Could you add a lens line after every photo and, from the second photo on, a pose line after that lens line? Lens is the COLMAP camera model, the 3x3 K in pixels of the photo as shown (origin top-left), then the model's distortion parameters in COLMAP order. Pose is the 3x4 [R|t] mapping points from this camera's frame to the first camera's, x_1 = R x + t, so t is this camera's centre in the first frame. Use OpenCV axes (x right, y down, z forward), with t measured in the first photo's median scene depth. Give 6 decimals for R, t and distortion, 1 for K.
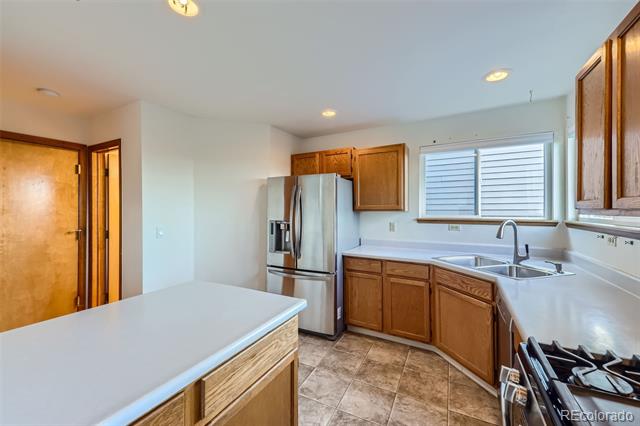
lens RADIAL K [[253.9, 0, 324.0], [0, 253.9, 208.2], [0, 0, 1]] dist [0.019976, -0.004629]
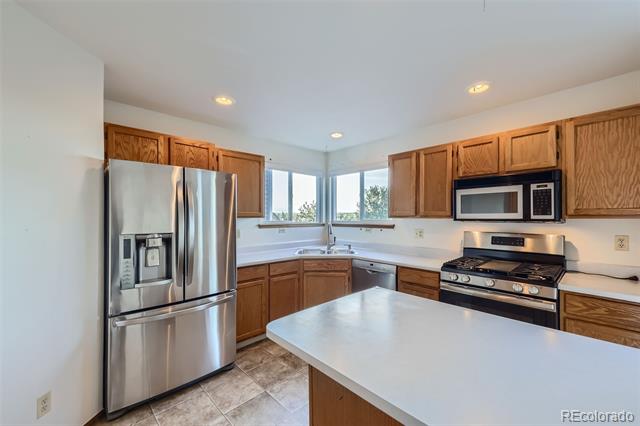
lens RADIAL K [[253.9, 0, 321.6], [0, 253.9, 217.3], [0, 0, 1]] dist [0.019976, -0.004629]
pose [[0.324946, 0.001700, 0.945731, -0.690549], [-0.002334, 0.999997, -0.000995, 0.010933], [-0.945730, -0.001884, 0.324948, 0.438494]]
